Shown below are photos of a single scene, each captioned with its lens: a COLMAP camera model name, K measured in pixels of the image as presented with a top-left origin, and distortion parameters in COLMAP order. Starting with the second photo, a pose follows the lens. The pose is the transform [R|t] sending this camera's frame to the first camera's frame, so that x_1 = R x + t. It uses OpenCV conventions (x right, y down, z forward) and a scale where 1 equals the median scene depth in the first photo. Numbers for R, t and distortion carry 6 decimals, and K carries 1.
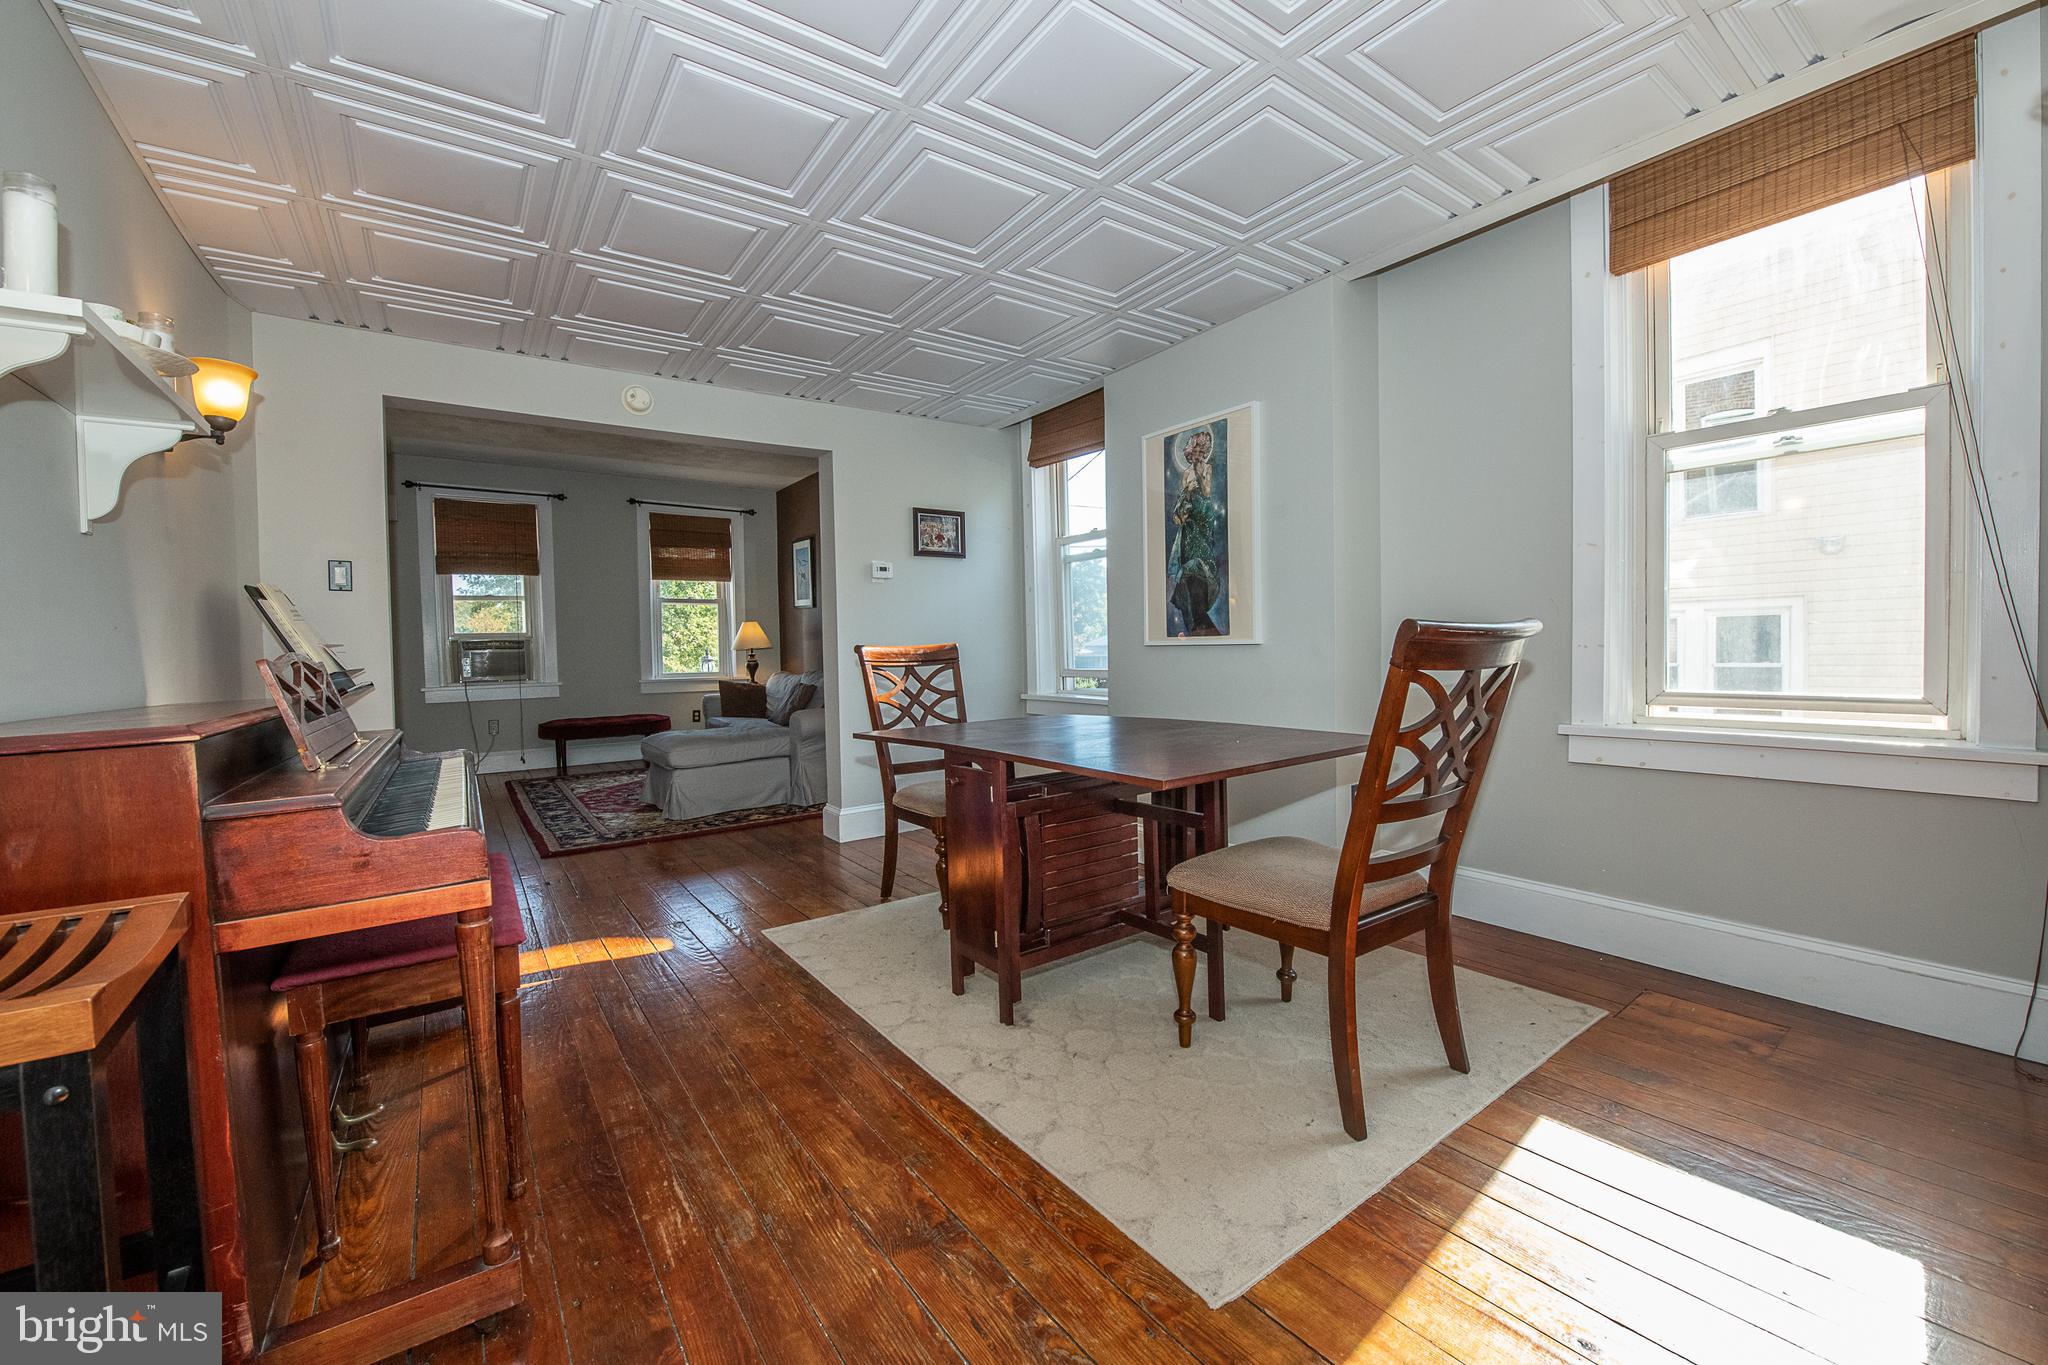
lens RADIAL K [[816.0, 0, 1019.5], [0, 816.0, 678.5], [0, 0, 1]] dist [-0.015217, -0.002831]
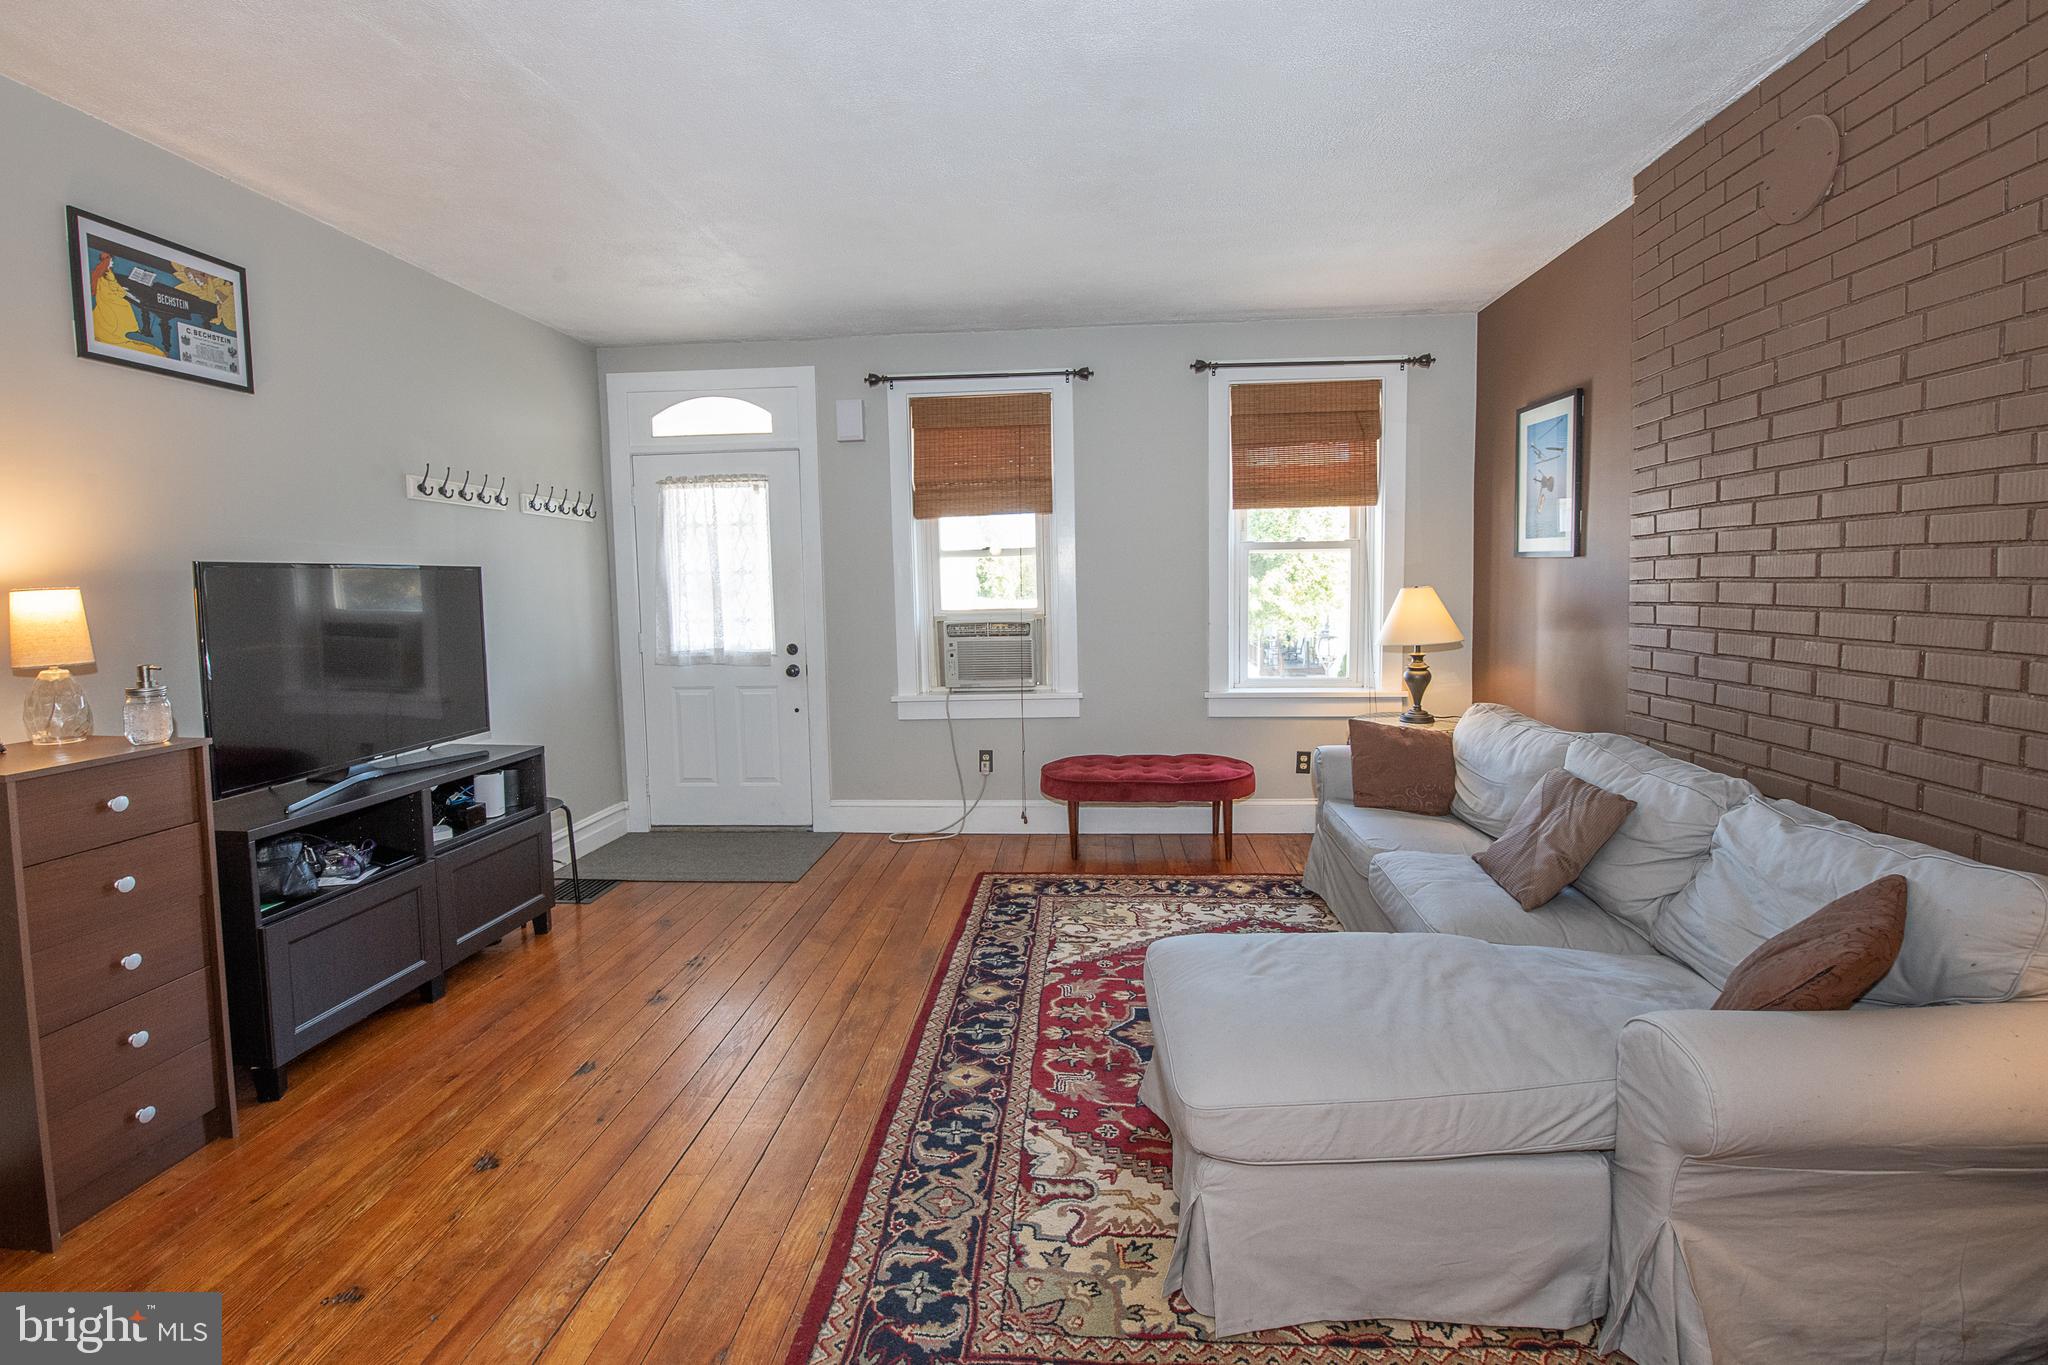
lens RADIAL K [[816.0, 0, 1059.2], [0, 816.0, 655.5], [0, 0, 1]] dist [-0.015217, -0.002831]
pose [[0.783536, 0.056375, -0.618783, -0.402961], [-0.018318, 0.997538, 0.067688, -0.119424], [0.621076, -0.041701, 0.782640, 1.005602]]
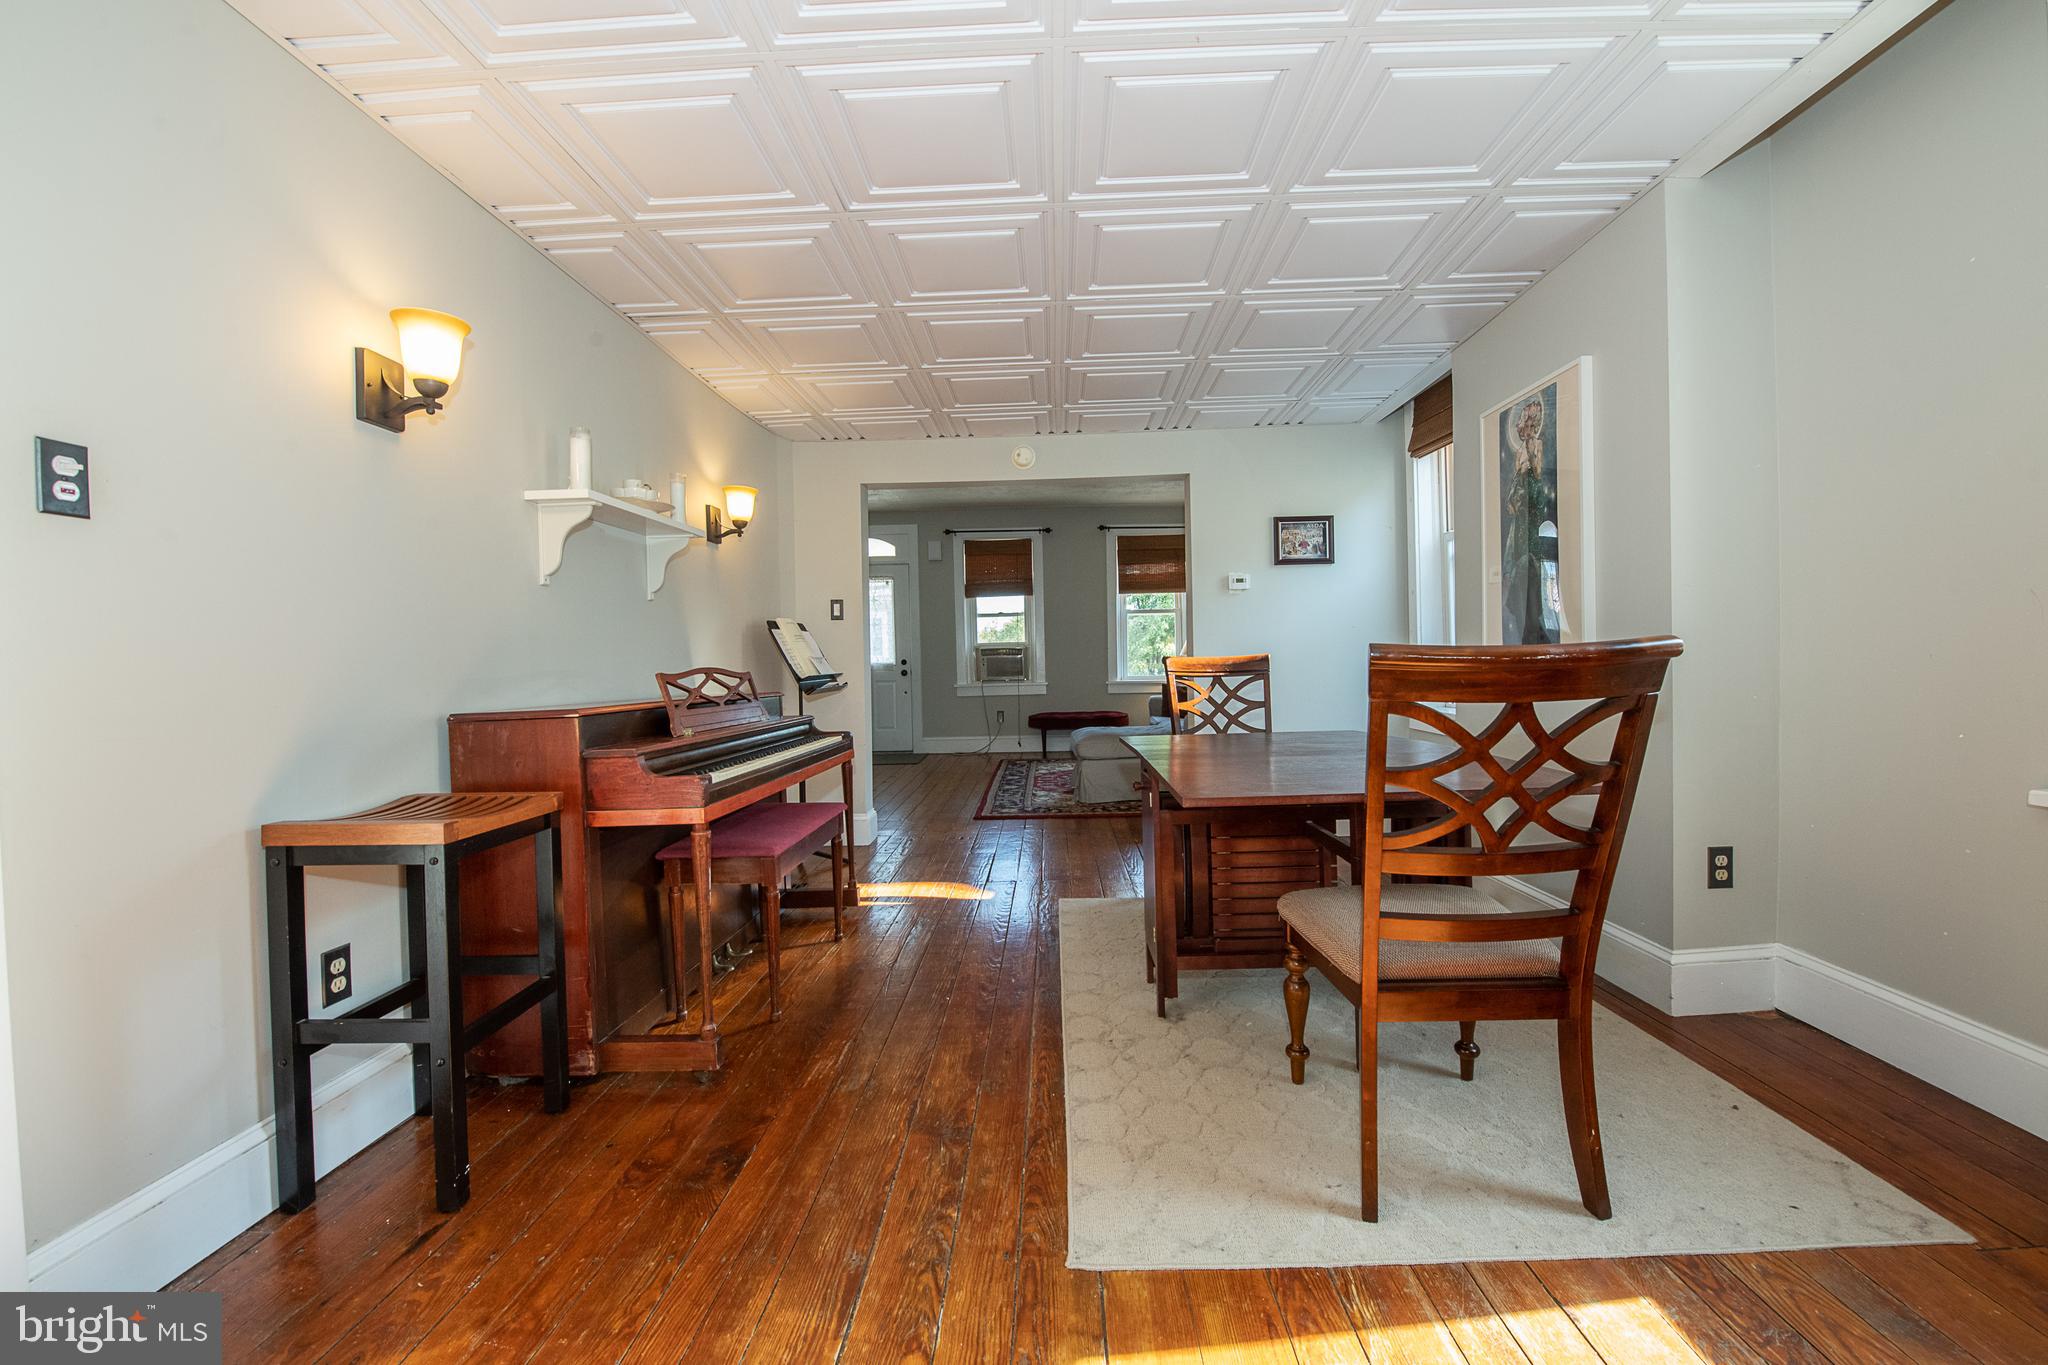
lens RADIAL K [[816.0, 0, 1028.8], [0, 816.0, 676.9], [0, 0, 1]] dist [-0.015217, -0.002831]
pose [[0.790089, 0.016168, -0.612779, 0.315142], [-0.017258, 0.999843, 0.004130, -0.014471], [0.612749, 0.007312, 0.790244, 0.027473]]
